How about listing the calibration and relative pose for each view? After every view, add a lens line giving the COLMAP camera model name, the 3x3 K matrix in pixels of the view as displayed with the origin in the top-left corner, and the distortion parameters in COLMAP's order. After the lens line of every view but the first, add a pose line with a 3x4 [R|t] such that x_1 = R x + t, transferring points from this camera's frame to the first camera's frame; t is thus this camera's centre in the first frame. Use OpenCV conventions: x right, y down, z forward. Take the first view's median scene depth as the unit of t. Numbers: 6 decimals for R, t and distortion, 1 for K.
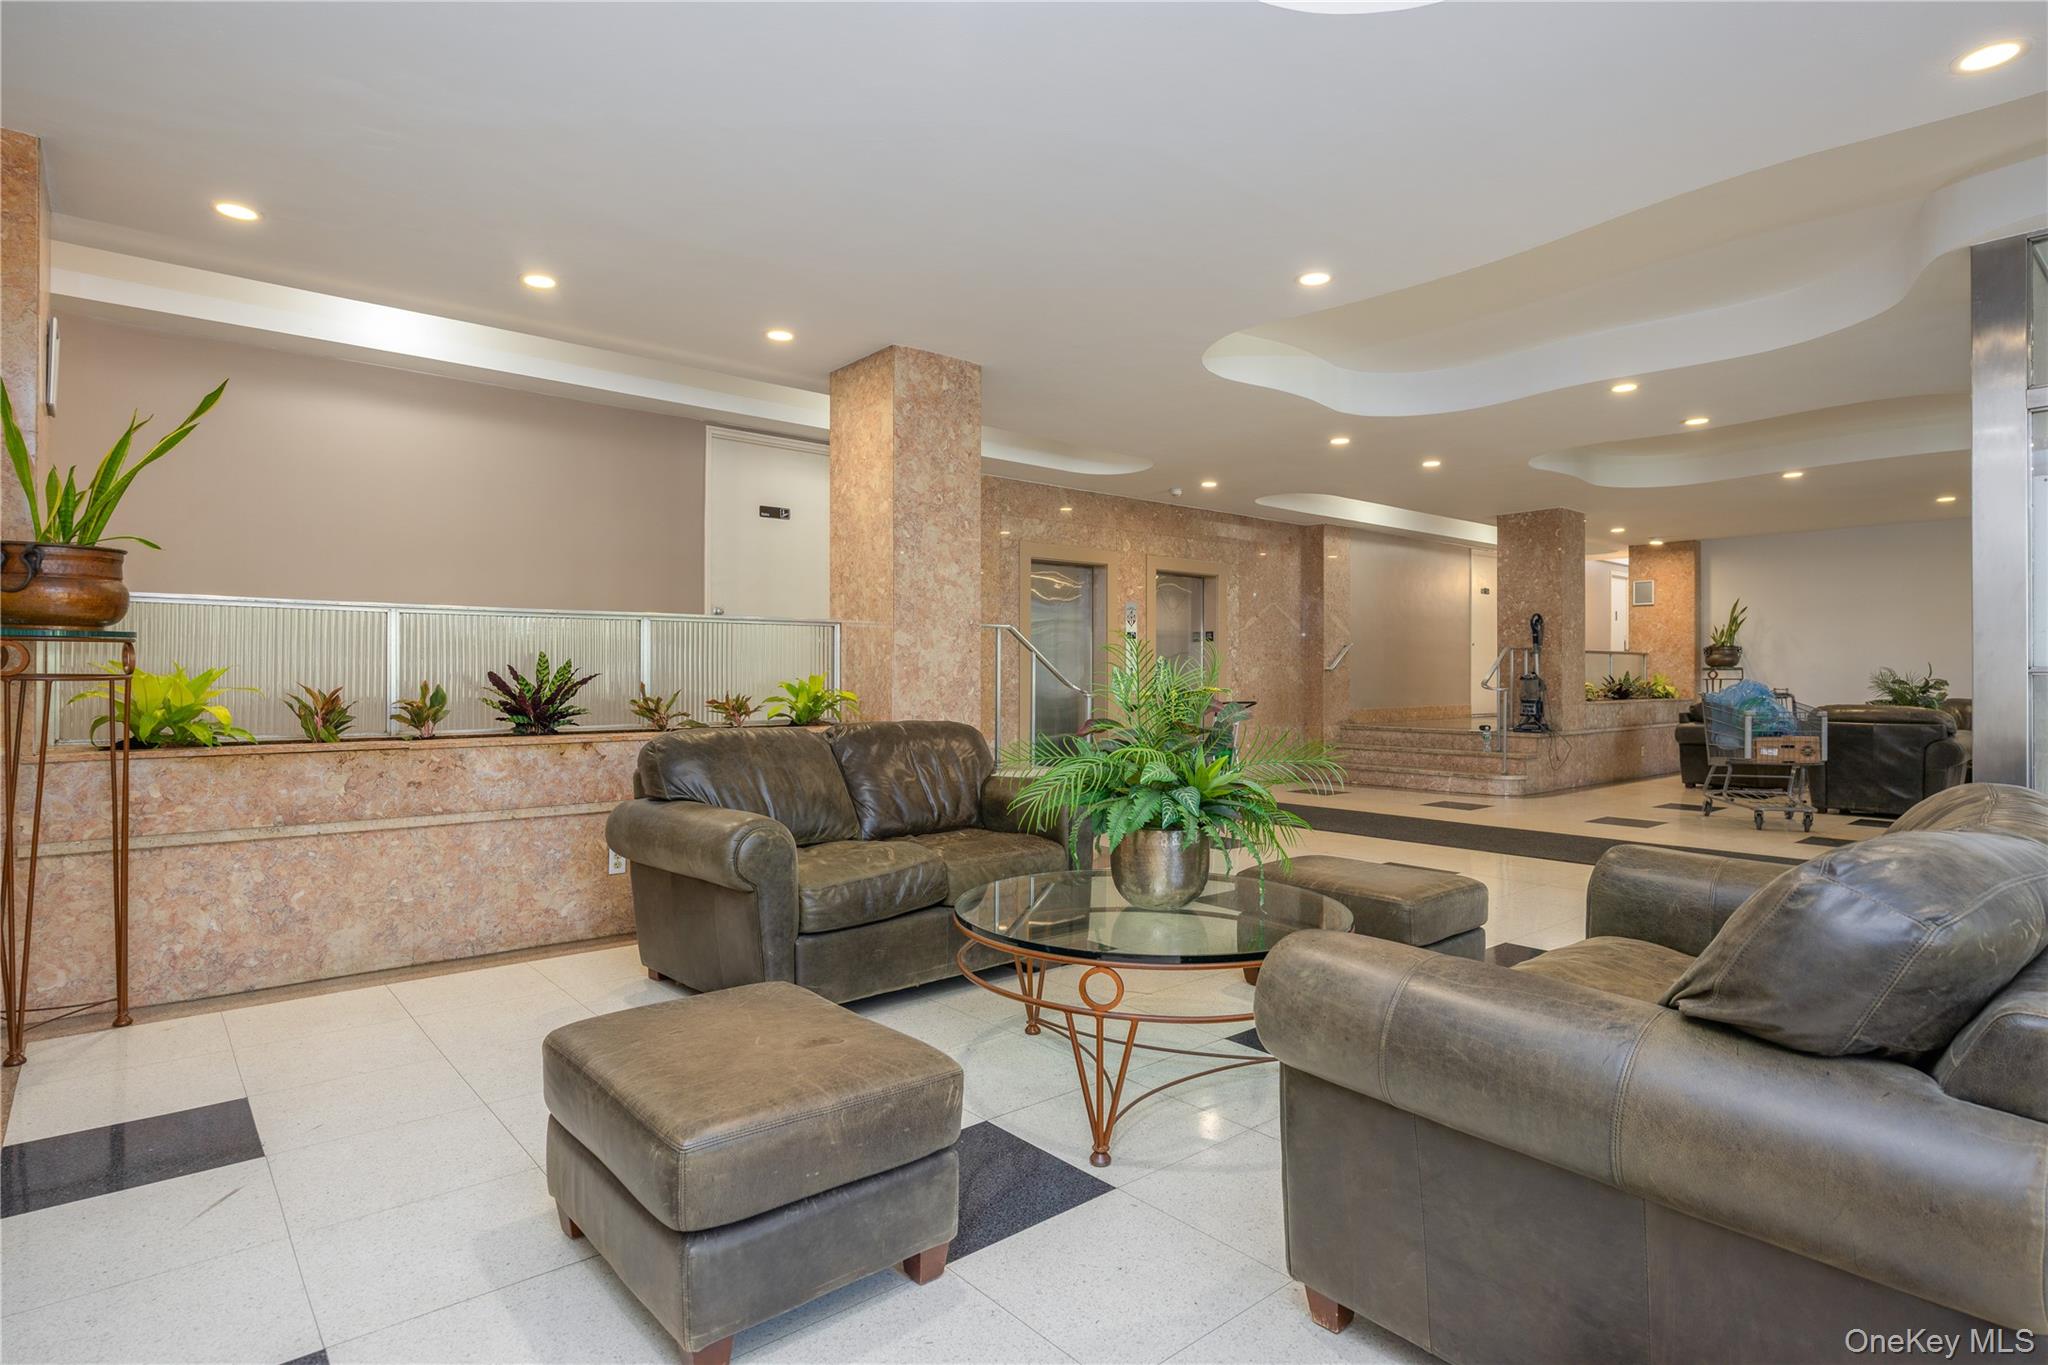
lens RADIAL K [[1065.6, 0, 1027.0], [0, 1065.6, 665.8], [0, 0, 1]] dist [0.050115, 0.000189]
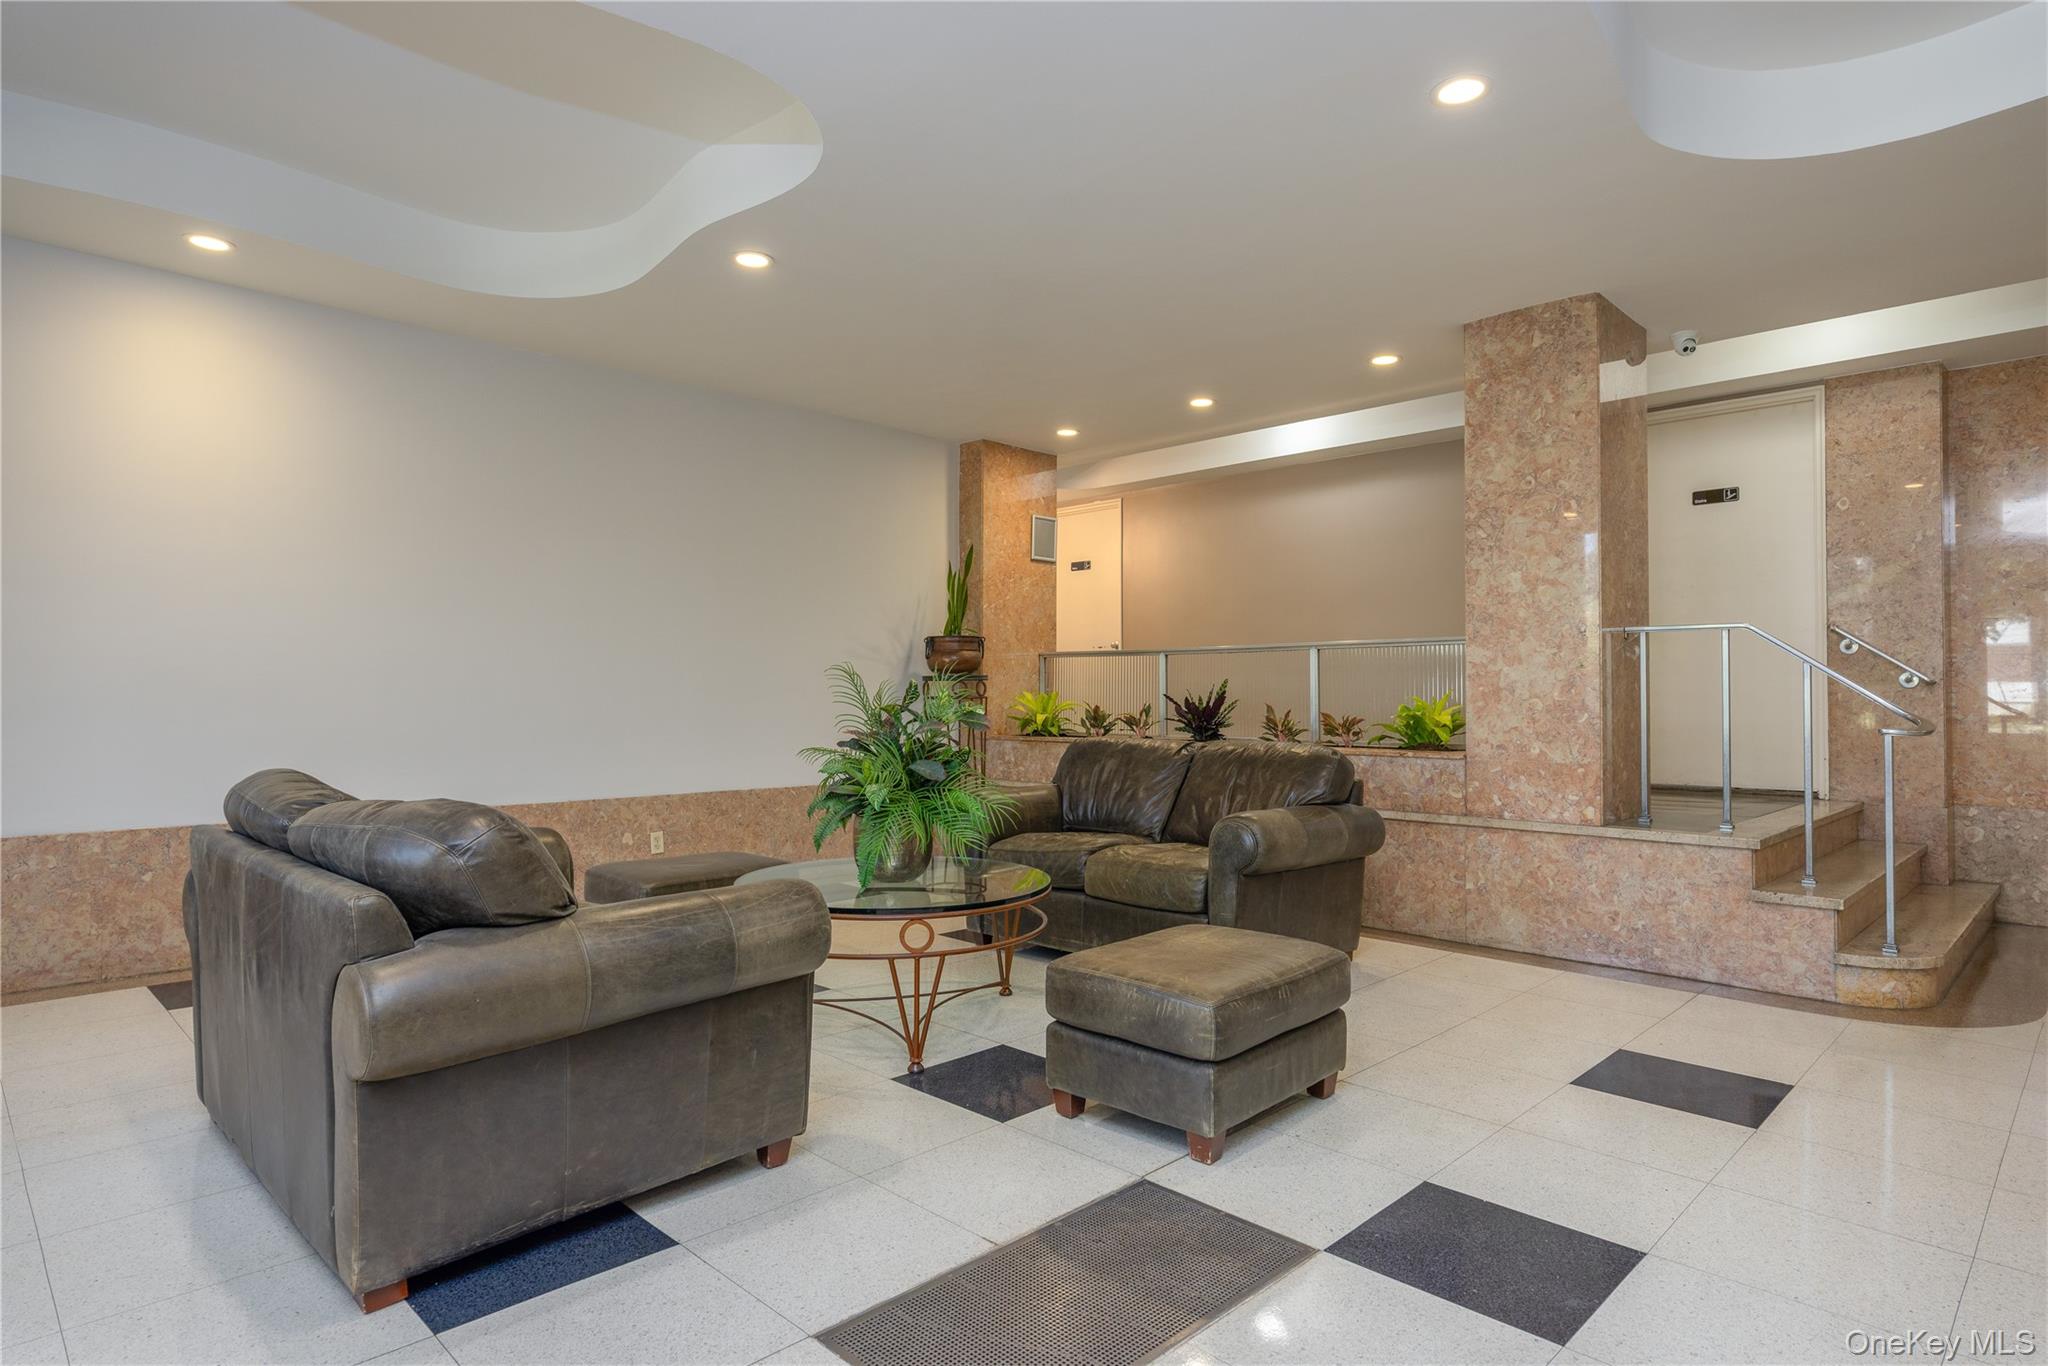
lens RADIAL K [[1118.7, 0, 1024.0], [0, 1118.7, 683.0], [0, 0, 1]] dist [-0.001104, -0.000649]
pose [[0.068853, -0.012890, -0.997544, 0.749798], [0.006743, 0.999900, -0.012455, 0.006107], [0.997604, -0.005869, 0.068933, 0.554851]]
